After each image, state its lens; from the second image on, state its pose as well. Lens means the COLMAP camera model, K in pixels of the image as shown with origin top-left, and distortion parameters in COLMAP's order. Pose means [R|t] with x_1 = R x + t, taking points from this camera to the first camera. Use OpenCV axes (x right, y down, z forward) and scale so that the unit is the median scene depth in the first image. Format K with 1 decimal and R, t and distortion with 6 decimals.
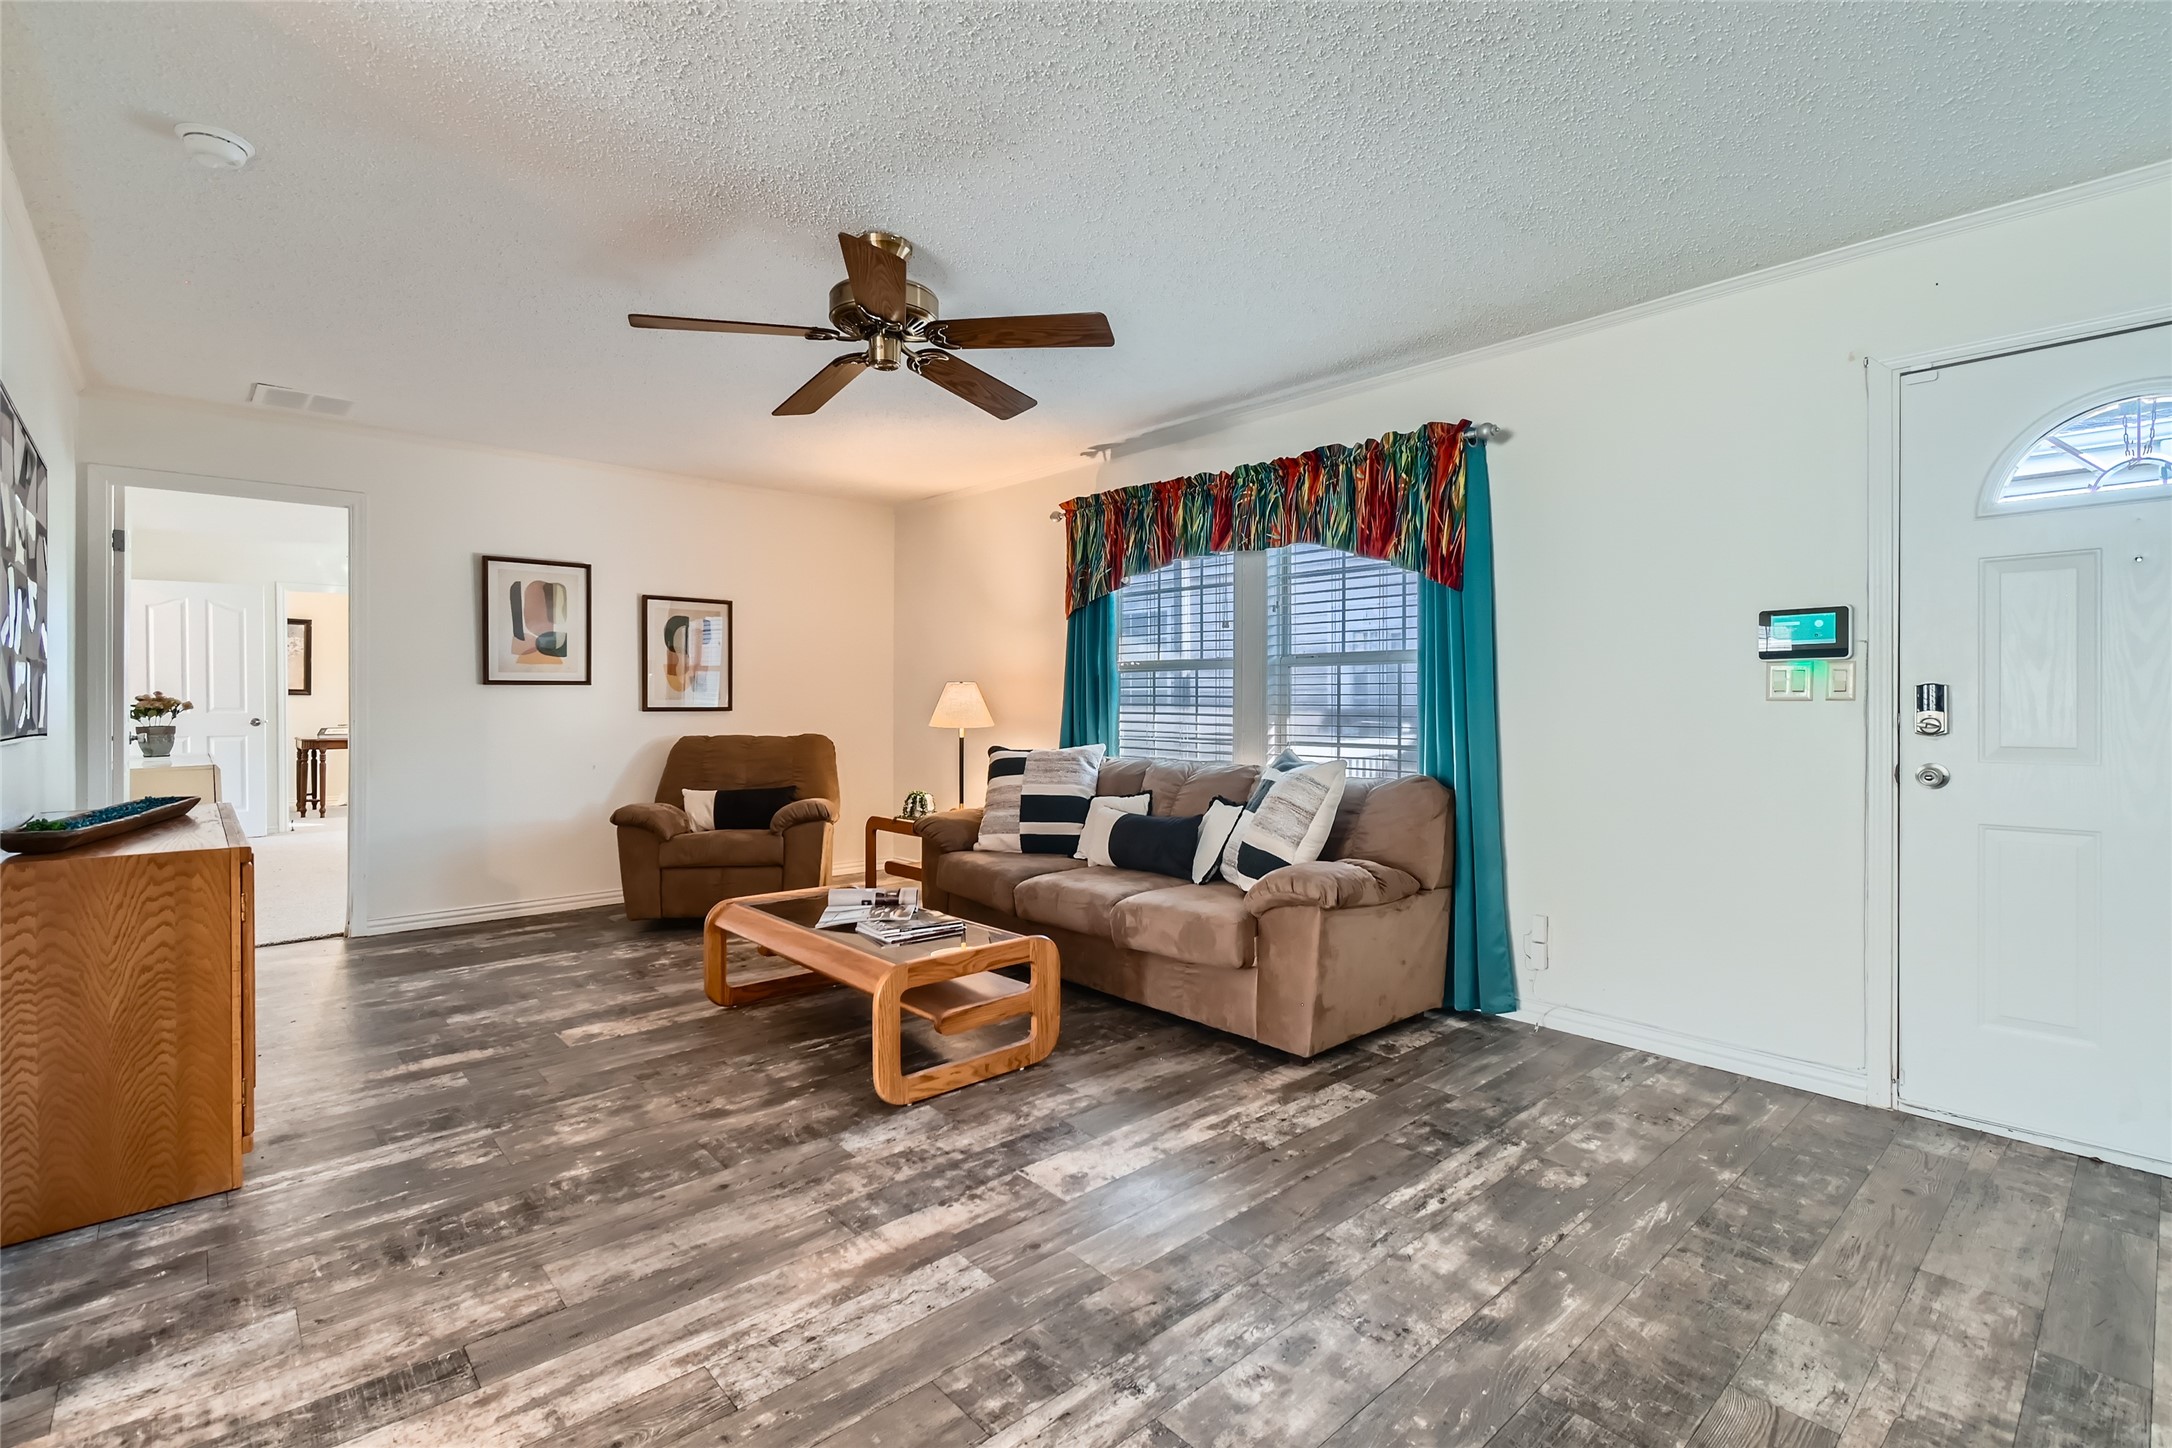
lens RADIAL K [[978.8, 0, 1085.4], [0, 978.8, 710.7], [0, 0, 1]] dist [-0.009308, -0.004366]
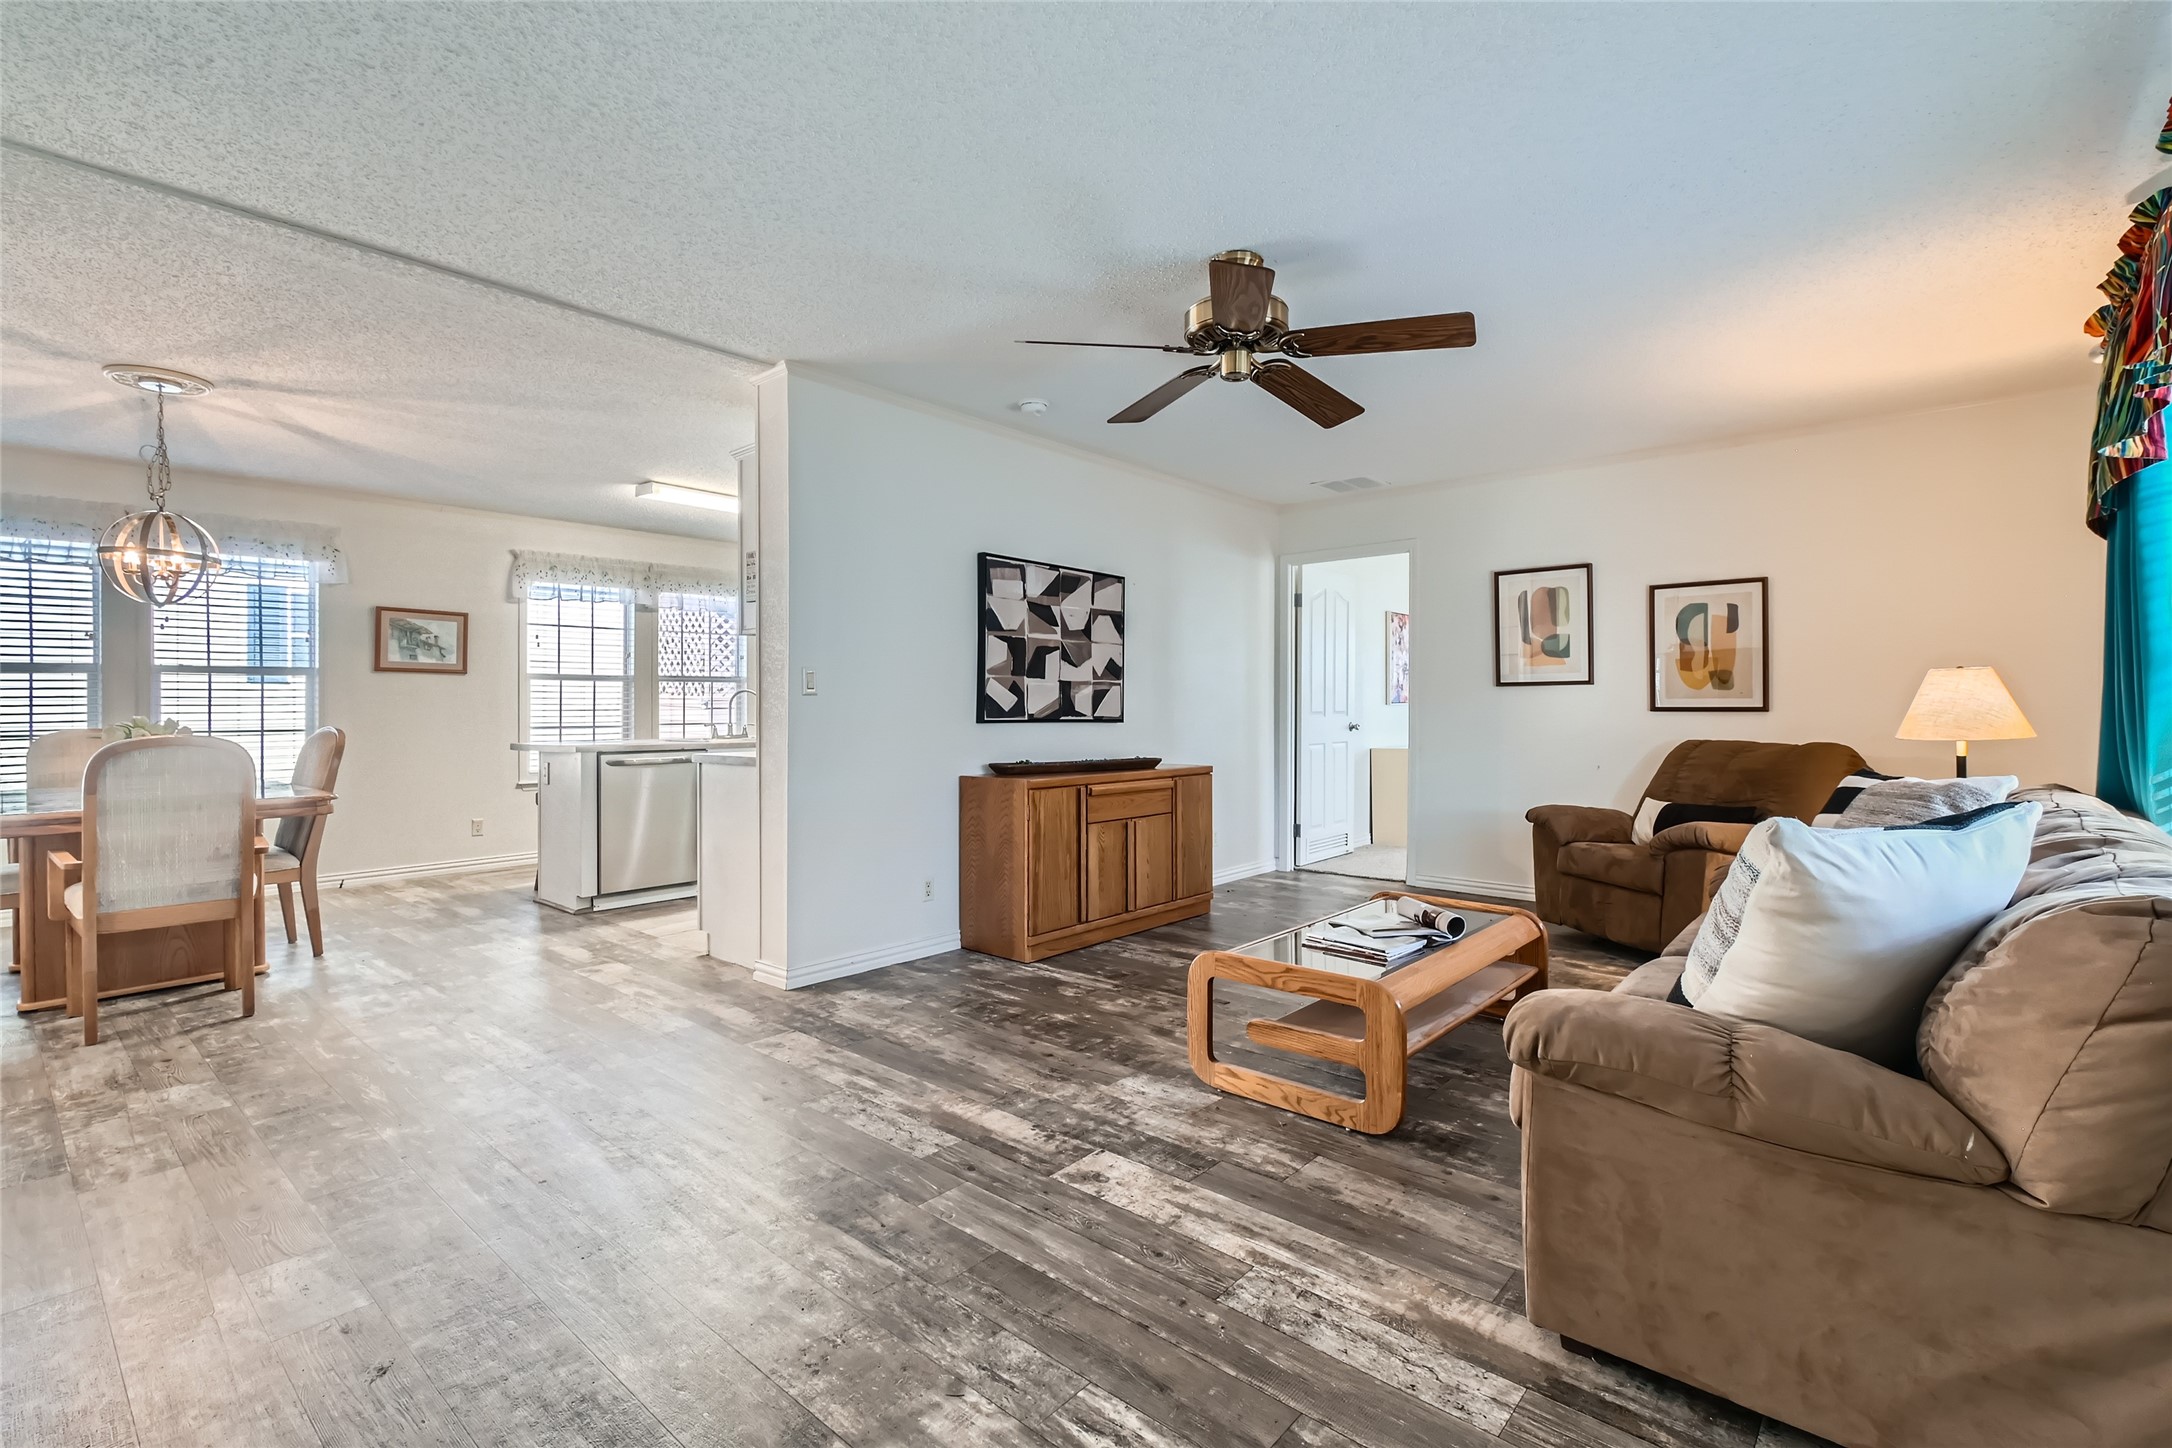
lens RADIAL K [[978.8, 0, 1099.4], [0, 978.8, 719.3], [0, 0, 1]] dist [-0.009308, -0.004366]
pose [[0.121313, 0.016316, -0.992480, 0.736385], [-0.004579, 0.999863, 0.015877, -0.007557], [0.992604, 0.002618, 0.121371, 0.658817]]
